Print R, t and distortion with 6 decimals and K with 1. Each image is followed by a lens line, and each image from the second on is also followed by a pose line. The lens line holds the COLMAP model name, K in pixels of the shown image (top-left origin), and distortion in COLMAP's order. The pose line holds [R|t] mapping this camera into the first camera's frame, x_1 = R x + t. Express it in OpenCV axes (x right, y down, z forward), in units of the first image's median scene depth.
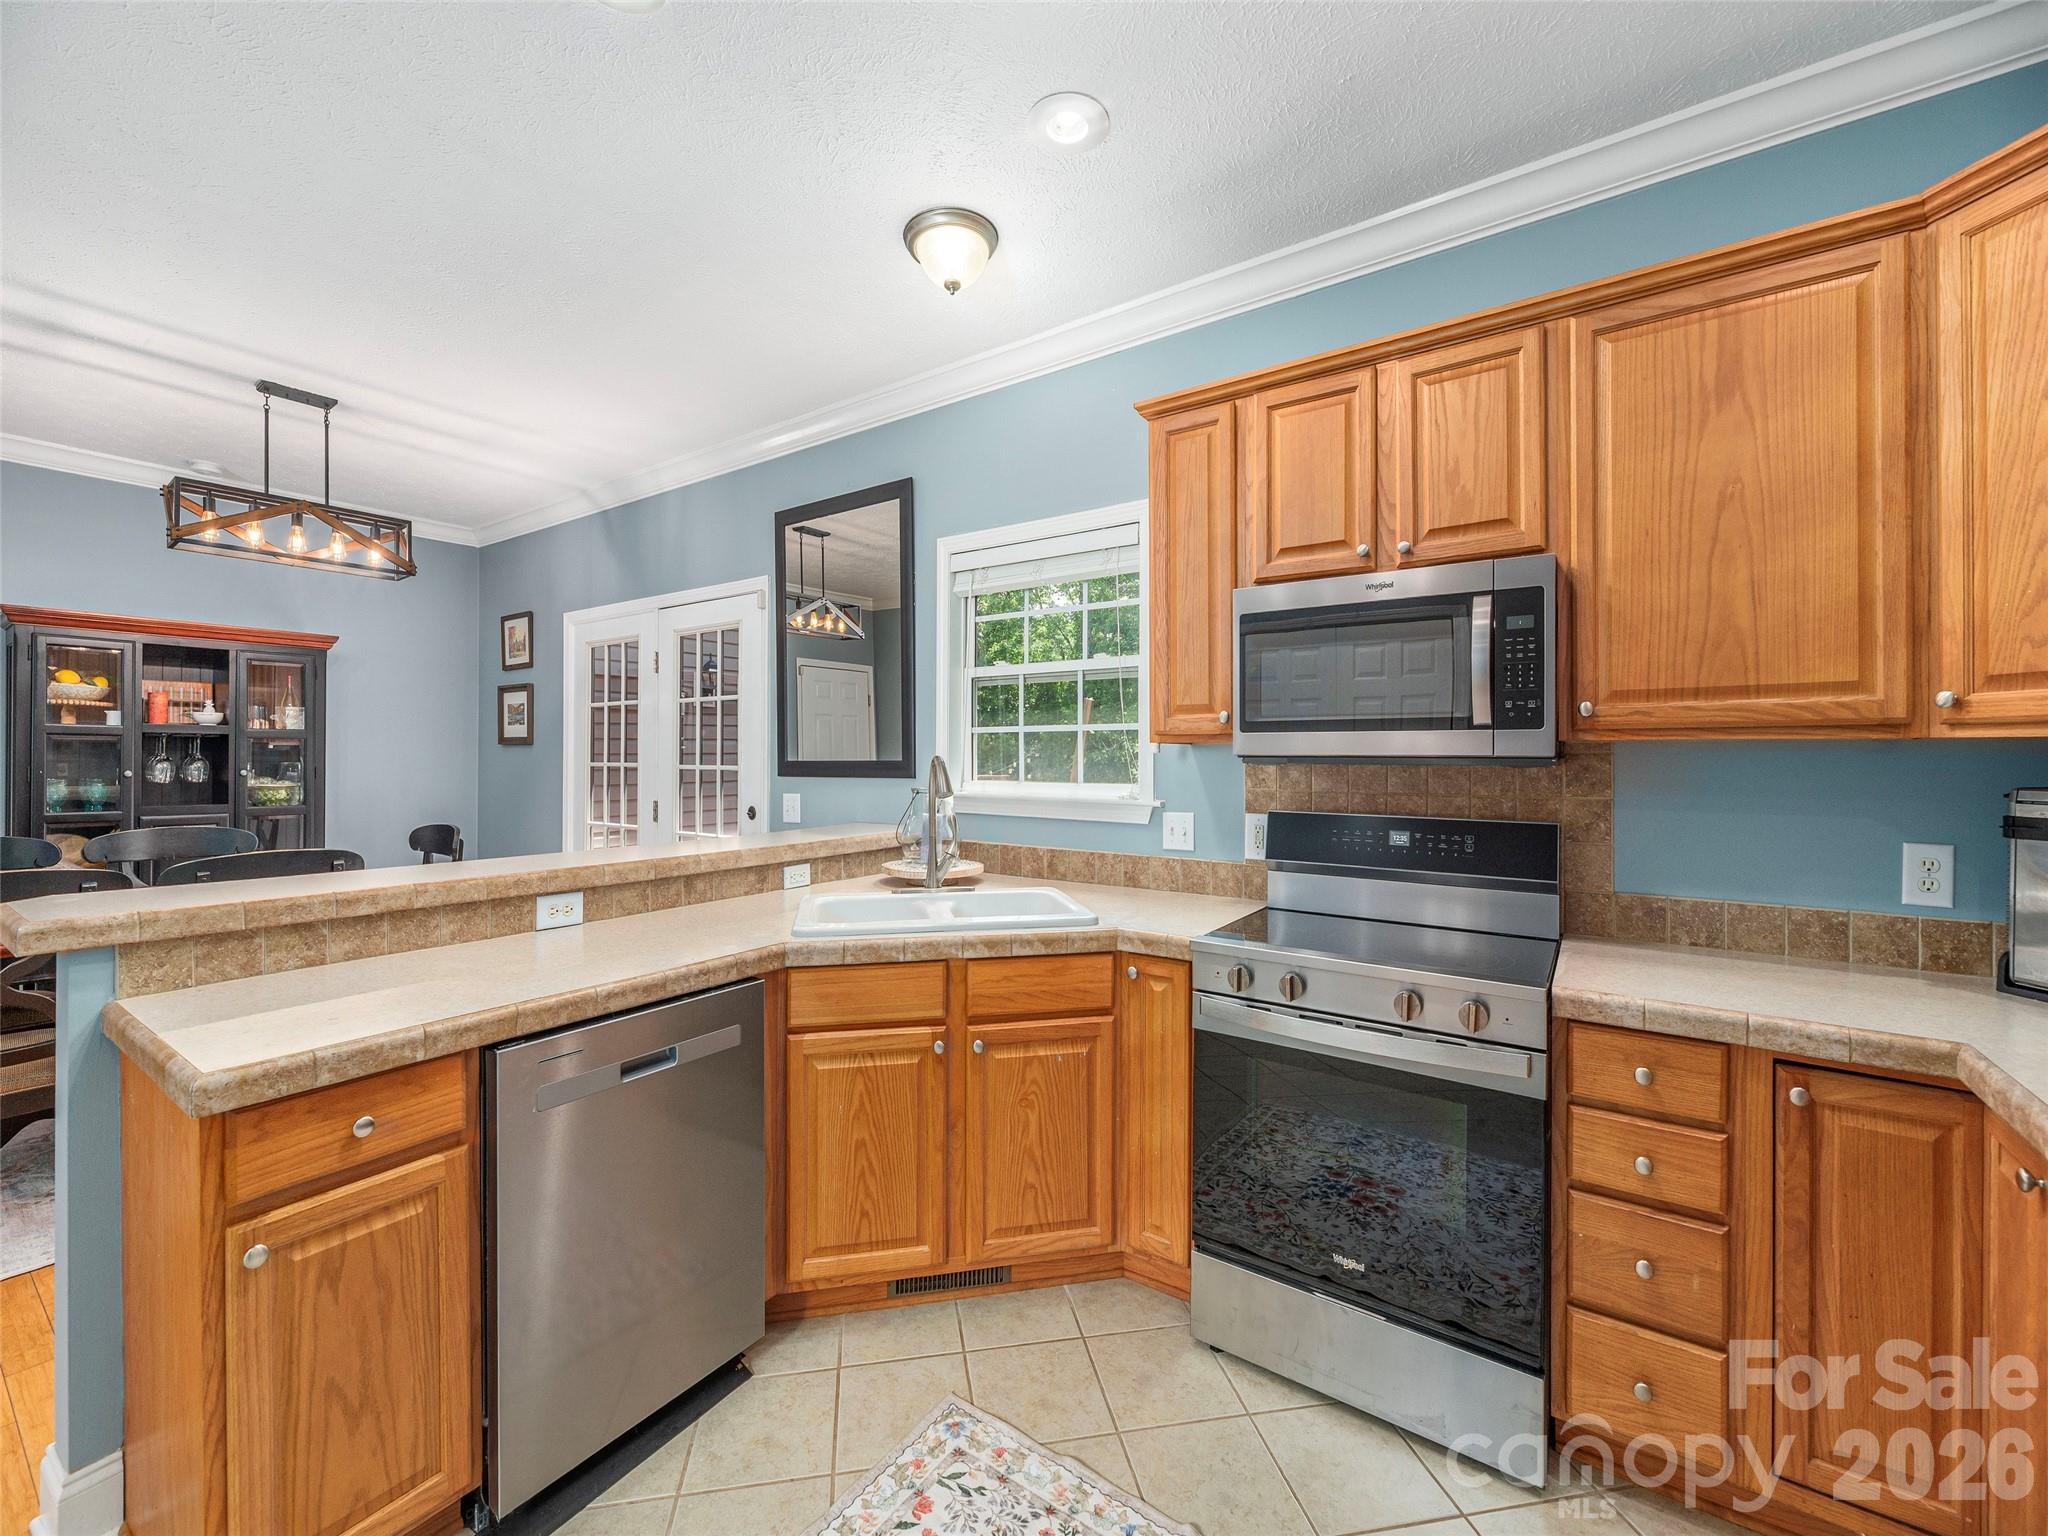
lens RADIAL K [[832.1, 0, 1016.1], [0, 832.1, 755.7], [0, 0, 1]] dist [0.000752, 0.000029]
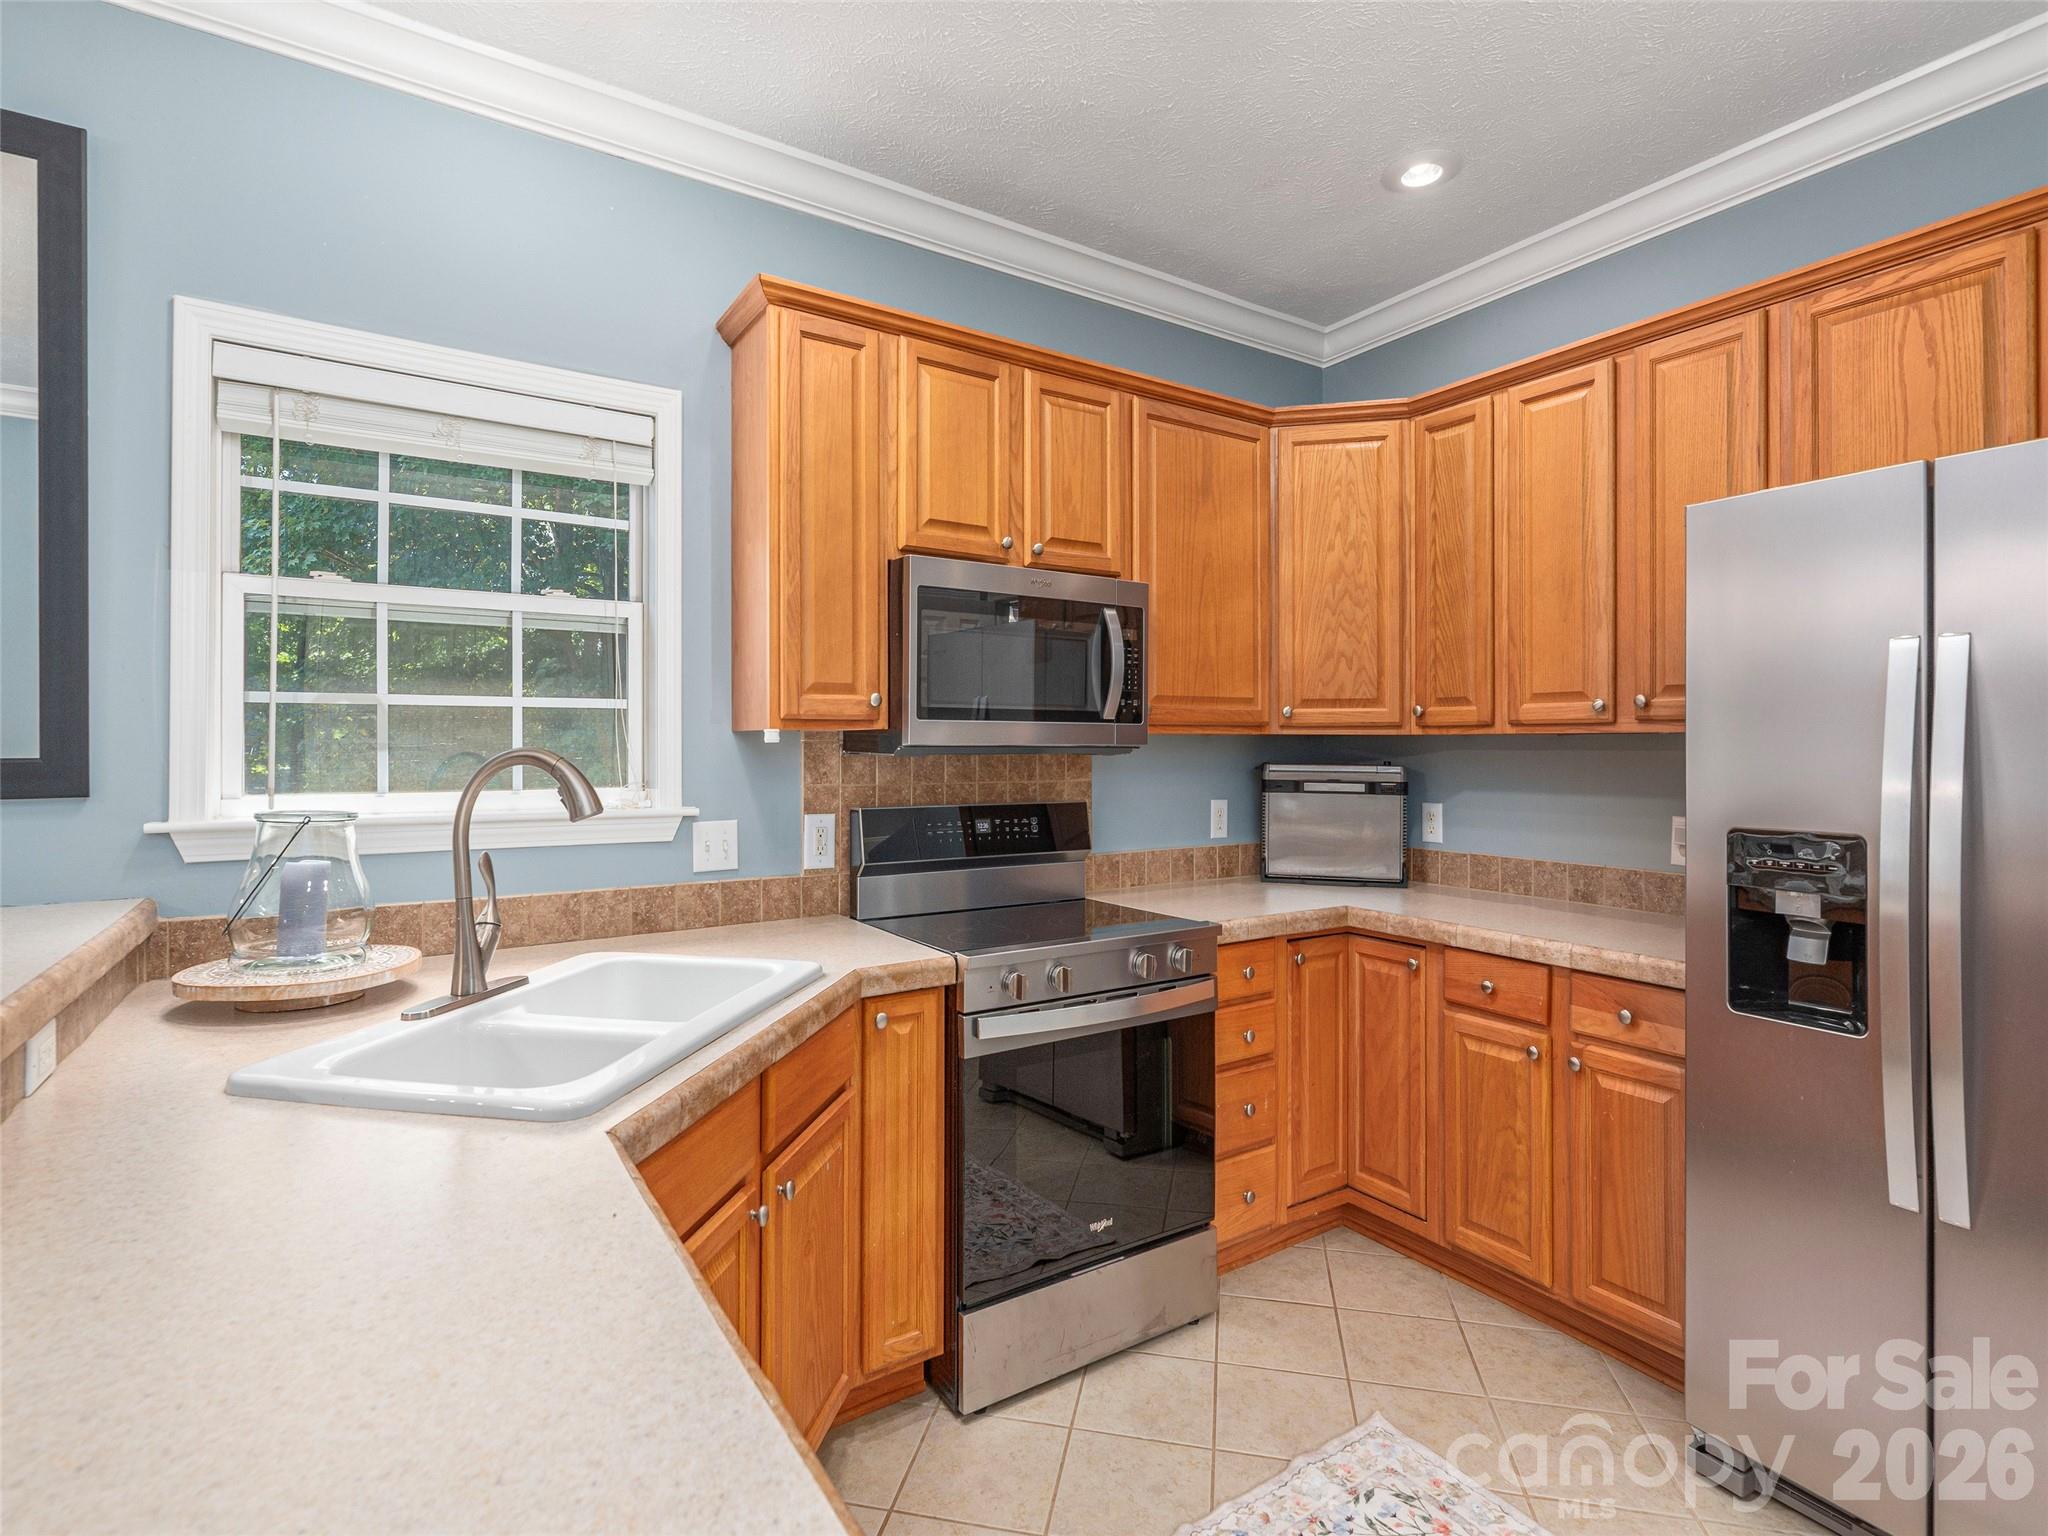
lens RADIAL K [[977.3, 0, 1020.1], [0, 977.3, 742.8], [0, 0, 1]] dist [0.002602, 0.001085]
pose [[0.385301, 0.000457, 0.922791, -0.672558], [0.001794, 0.999998, -0.001245, -0.001590], [-0.922789, 0.002135, 0.385300, 0.525651]]
